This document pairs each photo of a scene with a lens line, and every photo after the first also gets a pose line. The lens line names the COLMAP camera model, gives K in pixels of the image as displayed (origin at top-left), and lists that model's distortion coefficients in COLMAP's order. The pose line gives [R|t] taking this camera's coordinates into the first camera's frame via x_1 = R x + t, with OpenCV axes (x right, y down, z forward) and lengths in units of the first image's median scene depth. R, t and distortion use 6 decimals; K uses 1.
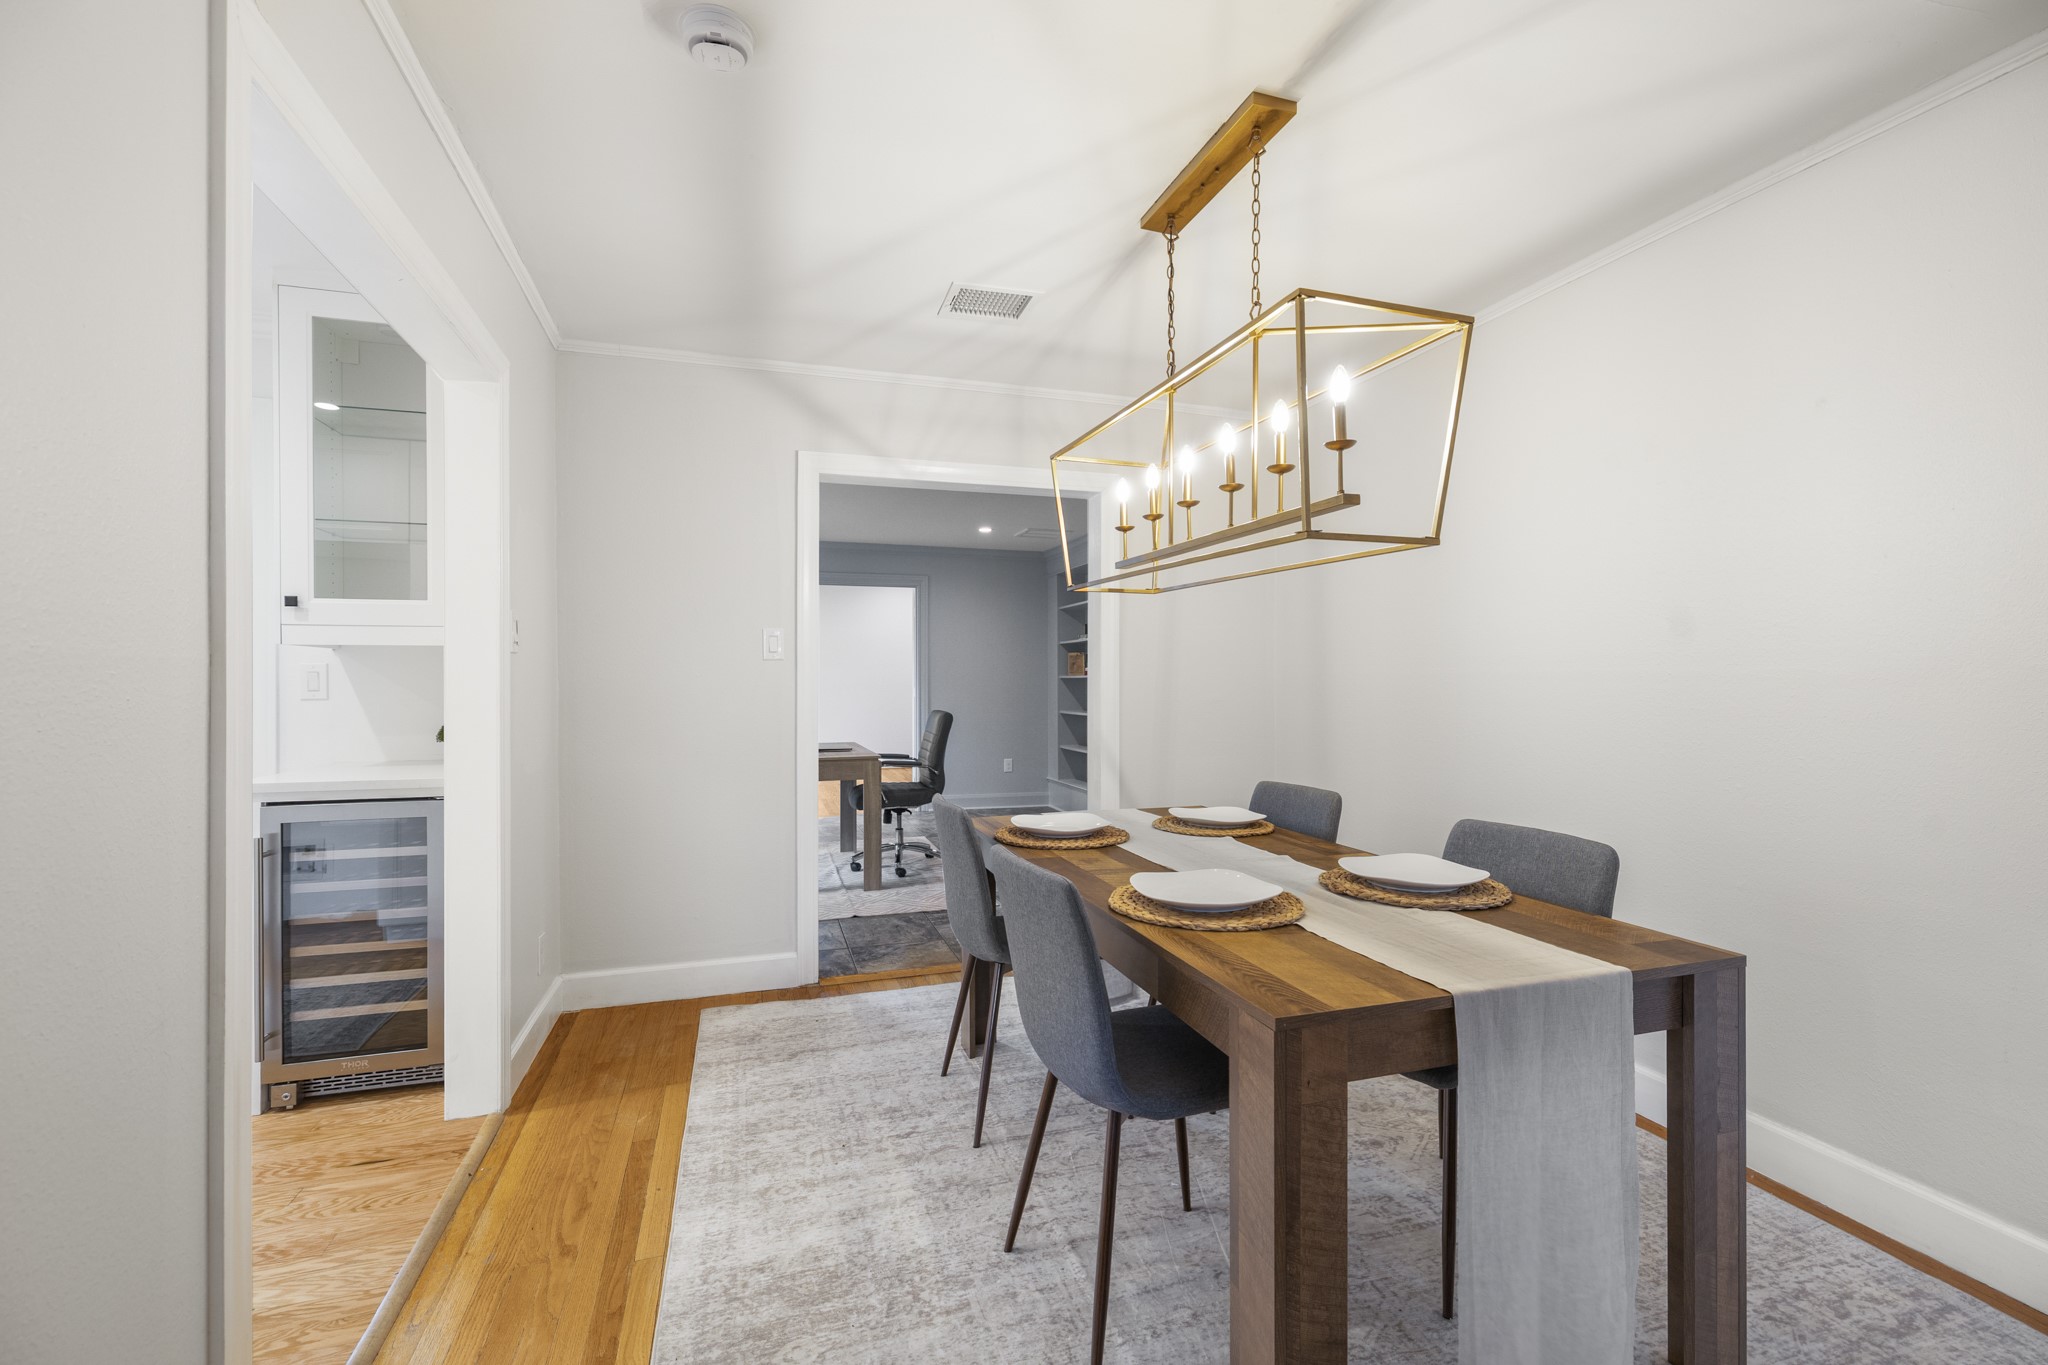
lens RADIAL K [[879.2, 0, 1024.0], [0, 879.2, 682.5], [0, 0, 1]] dist [0.000837, 0.000110]
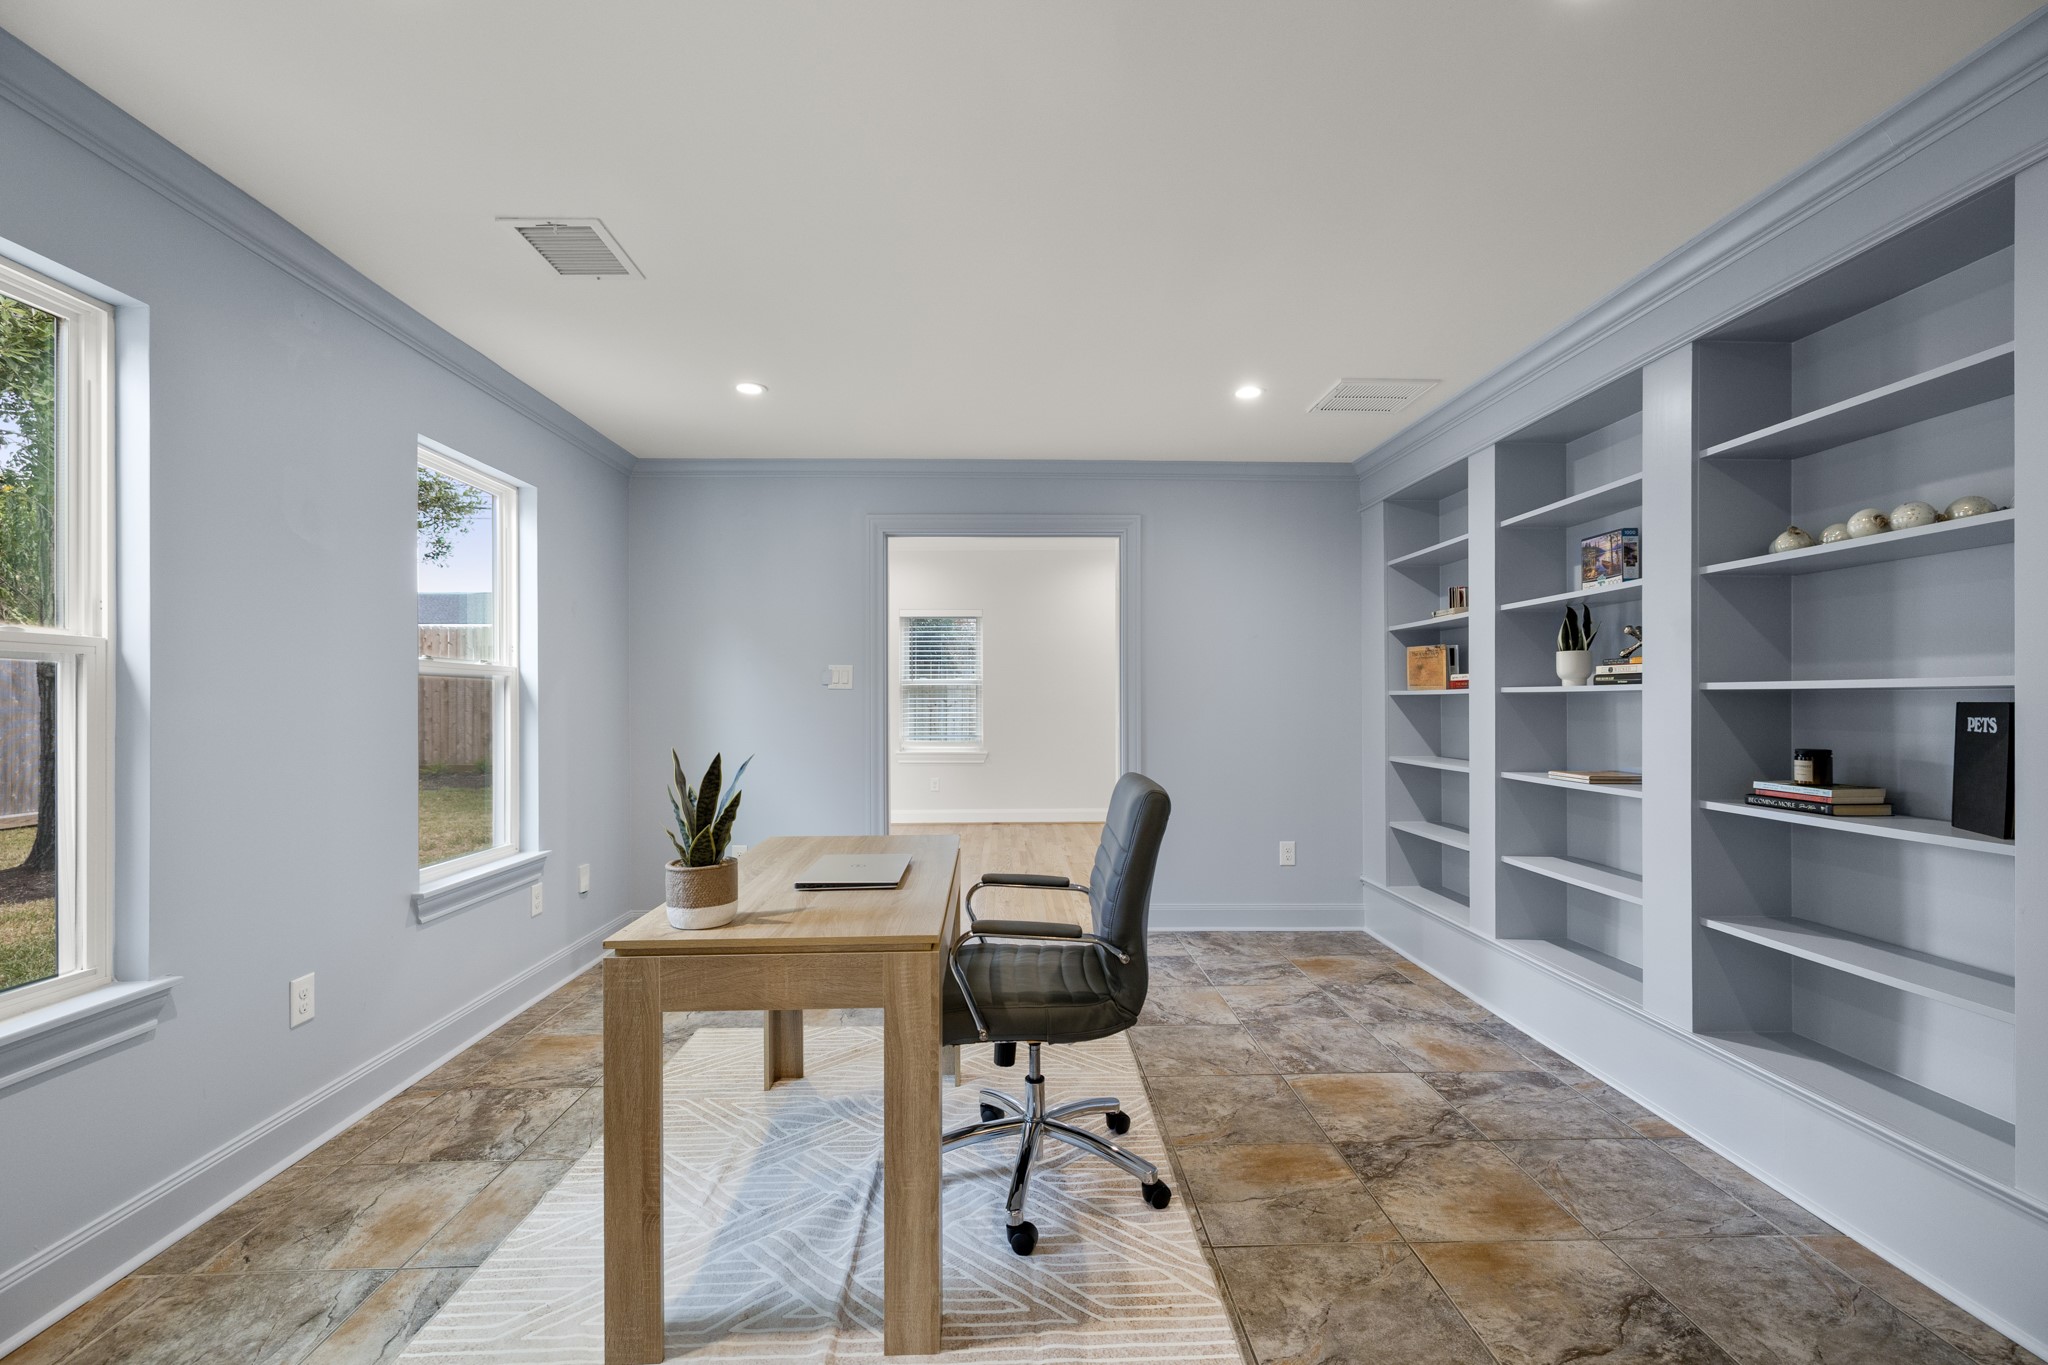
lens RADIAL K [[868.7, 0, 1032.3], [0, 868.7, 695.4], [0, 0, 1]] dist [-0.000567, -0.000666]
pose [[0.963504, -0.000995, -0.267692, -0.040438], [-0.000284, 0.999989, -0.004738, -0.004378], [0.267694, 0.004641, 0.963493, 0.649748]]
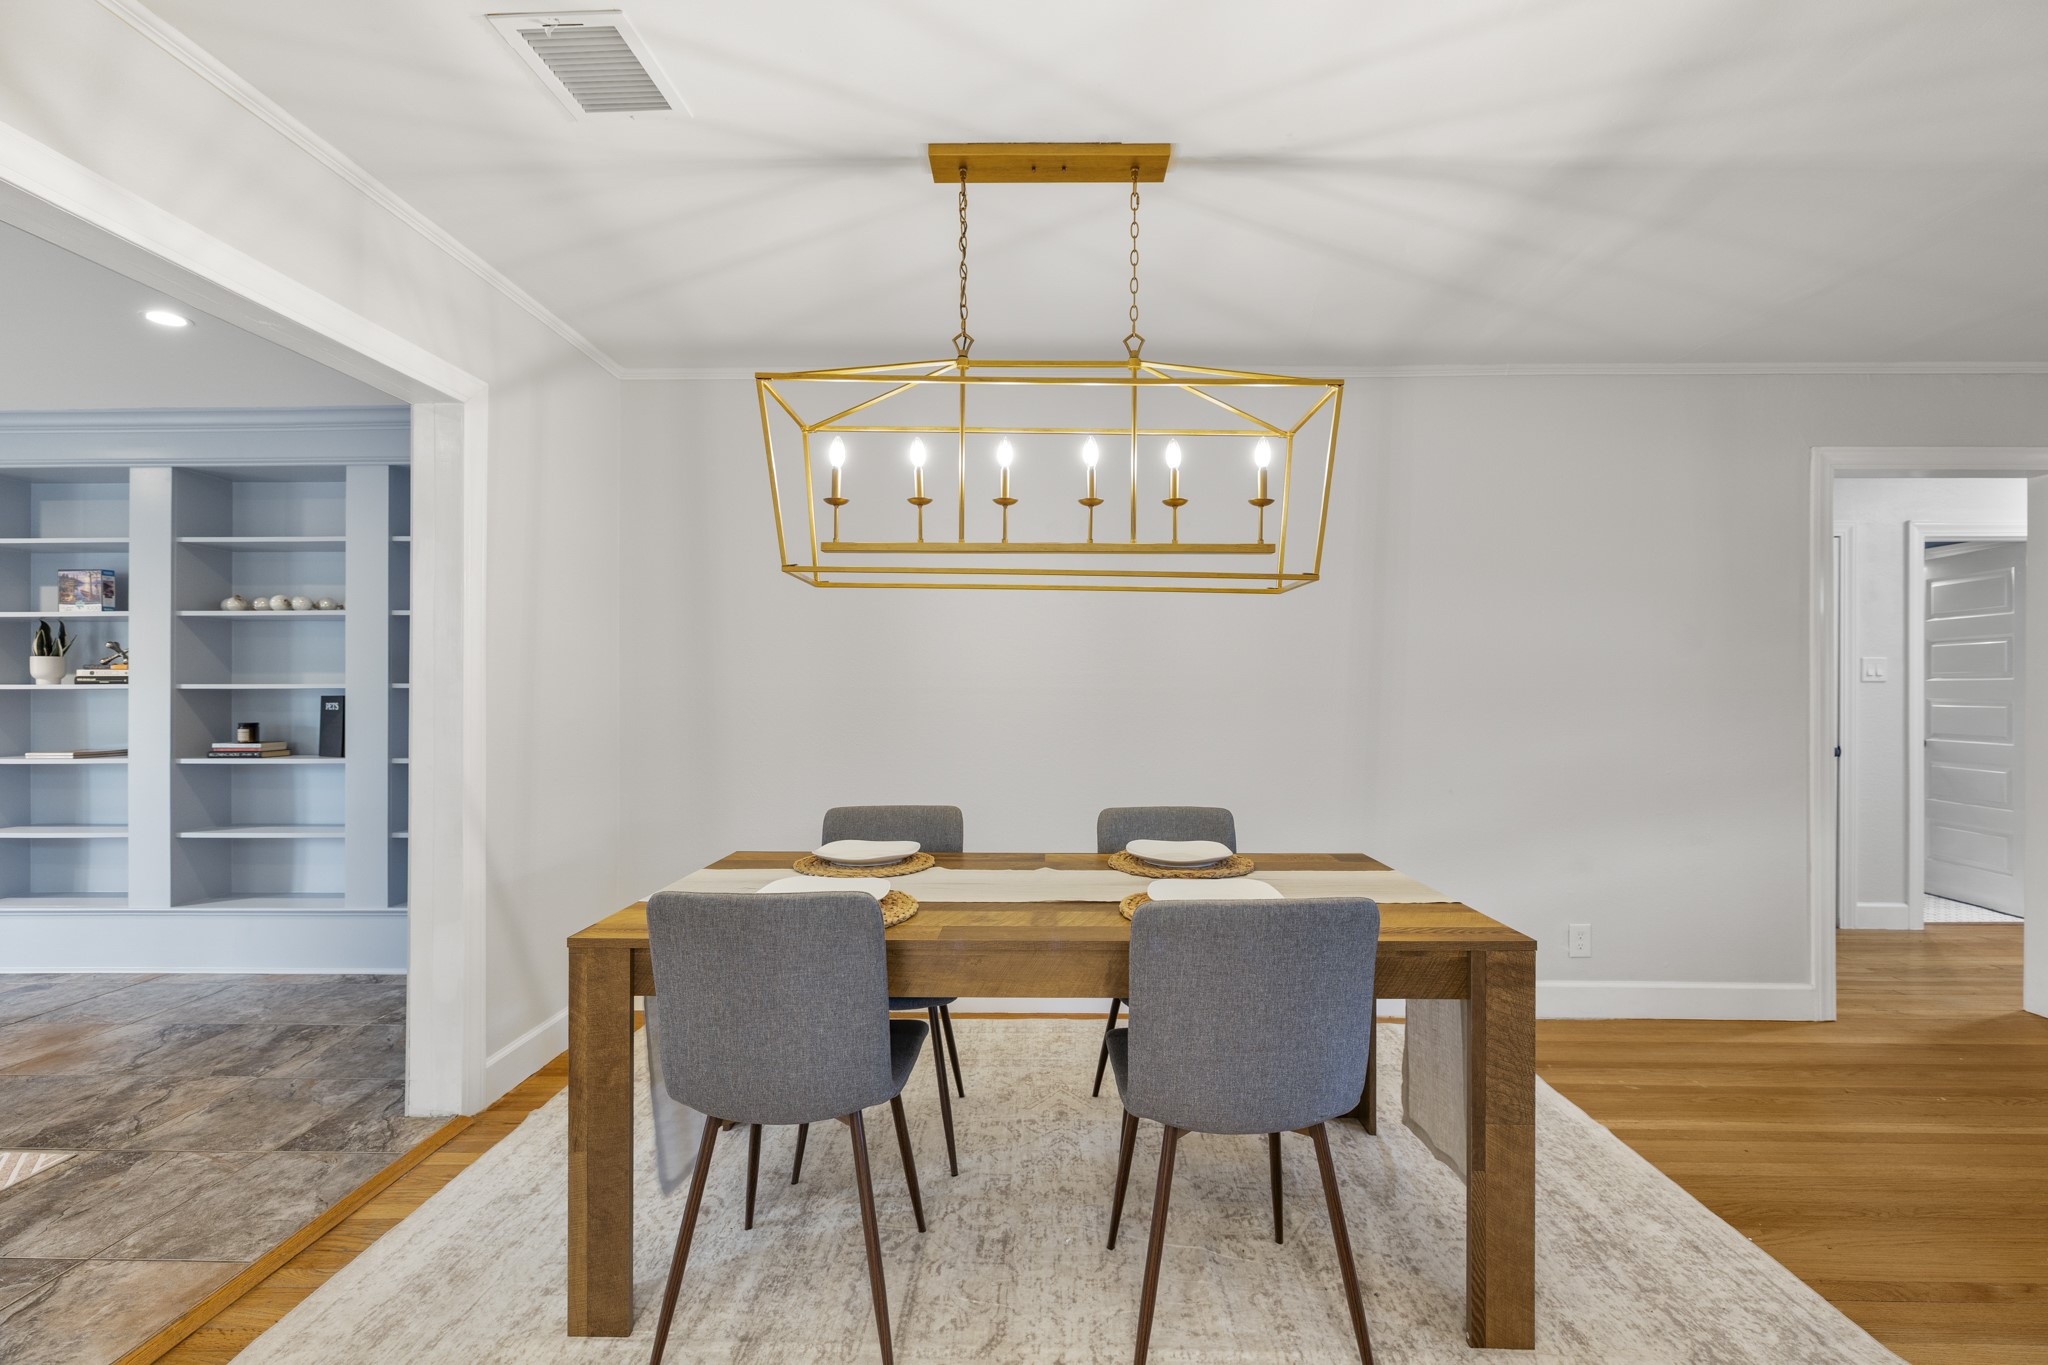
lens RADIAL K [[868.7, 0, 1032.3], [0, 868.7, 695.4], [0, 0, 1]] dist [-0.000567, -0.000666]
pose [[0.314447, 0.001338, 0.949274, -0.278073], [0.002434, 0.999995, -0.002216, -0.000658], [-0.949272, 0.003007, 0.314442, 0.292344]]
